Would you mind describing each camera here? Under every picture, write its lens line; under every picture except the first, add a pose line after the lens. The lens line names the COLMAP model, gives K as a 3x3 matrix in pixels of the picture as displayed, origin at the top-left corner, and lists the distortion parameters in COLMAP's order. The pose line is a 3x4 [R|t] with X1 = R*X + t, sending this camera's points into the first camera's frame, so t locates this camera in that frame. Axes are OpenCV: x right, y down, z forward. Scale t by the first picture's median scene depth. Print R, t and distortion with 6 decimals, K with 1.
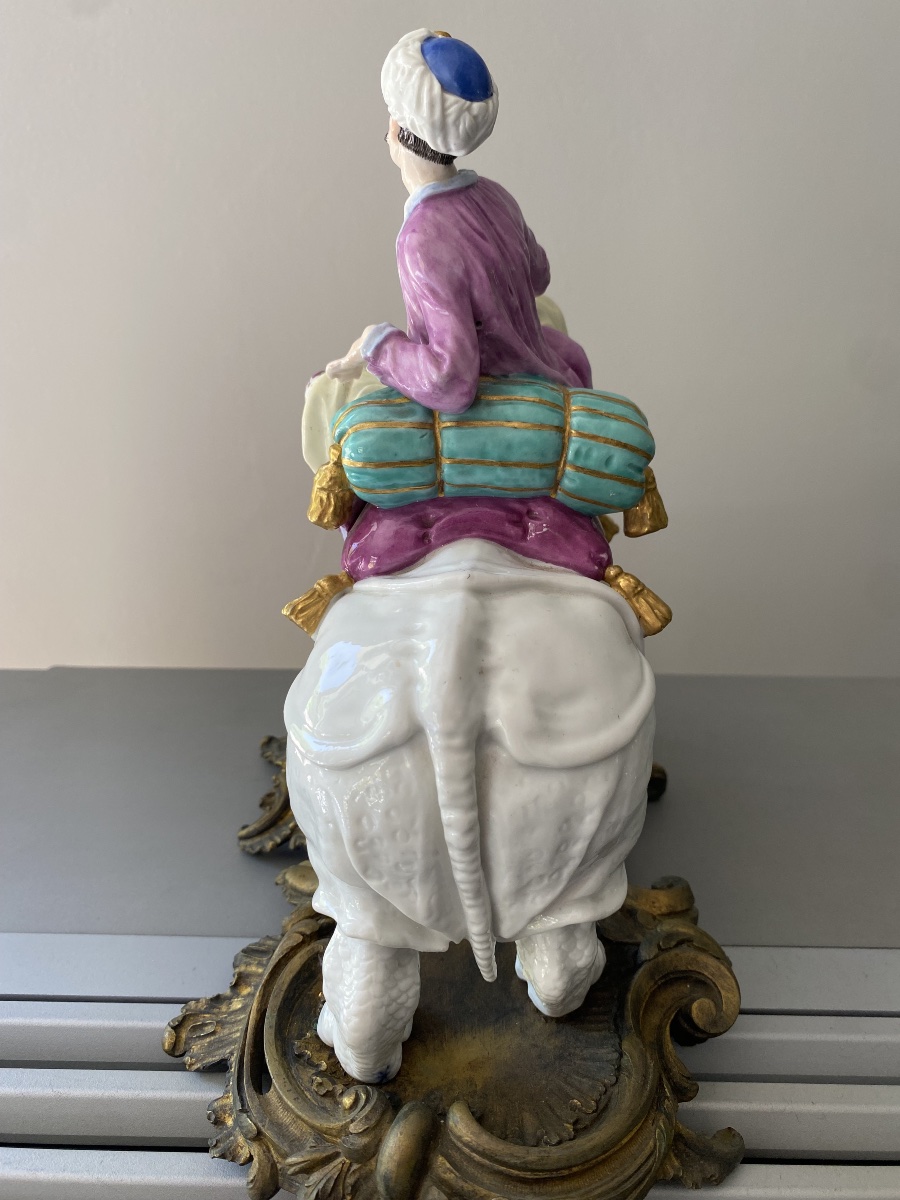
lens RADIAL K [[916.5, 0, 448.1], [0, 916.5, 594.8], [0, 0, 1]] dist [-0.002598, -0.018768]
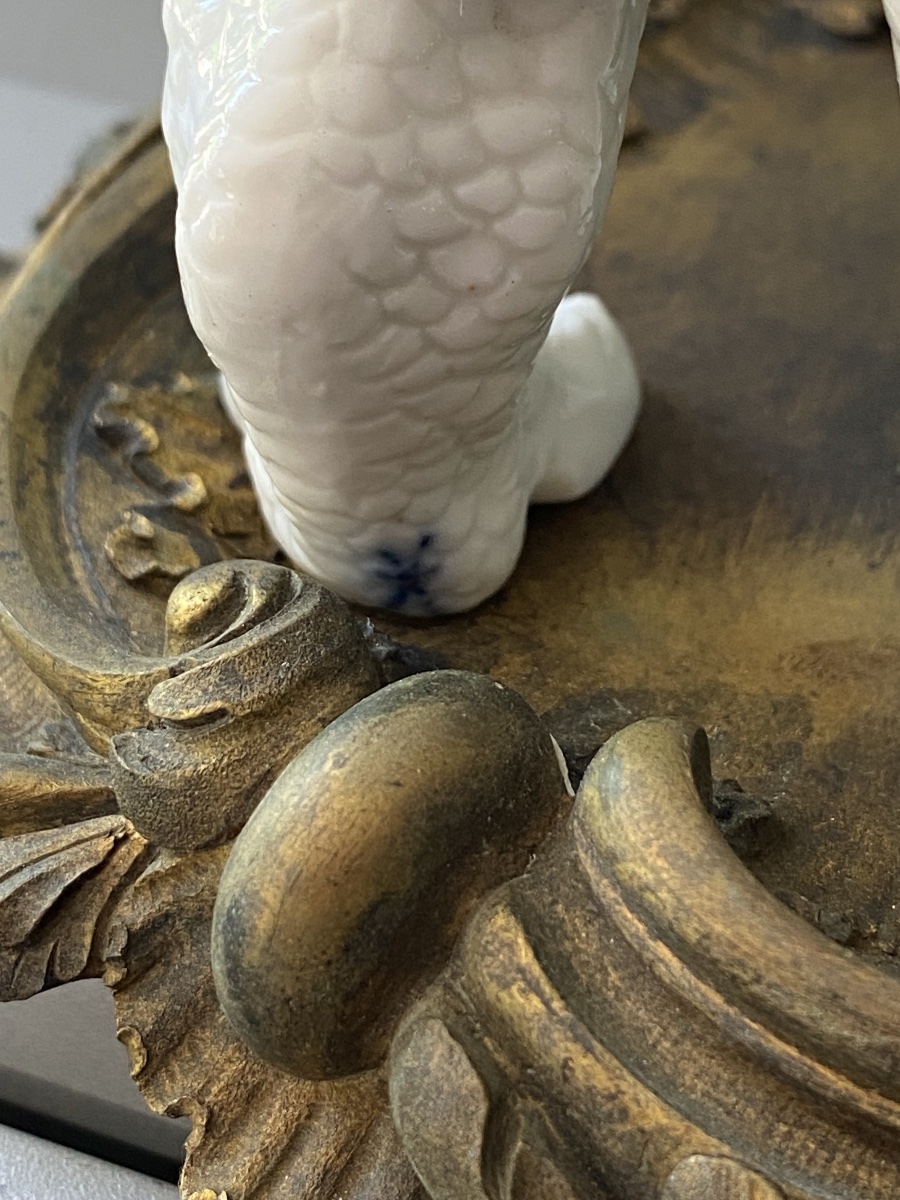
lens RADIAL K [[2470.5, 0, 447.8], [0, 2470.5, 601.9], [0, 0, 1]] dist [0.059779, 0.000000]
pose [[0.932133, 0.238344, -0.272617, 0.114428], [-0.133539, 0.926037, 0.353019, 0.345279], [0.336593, -0.292656, 0.895018, 0.501930]]
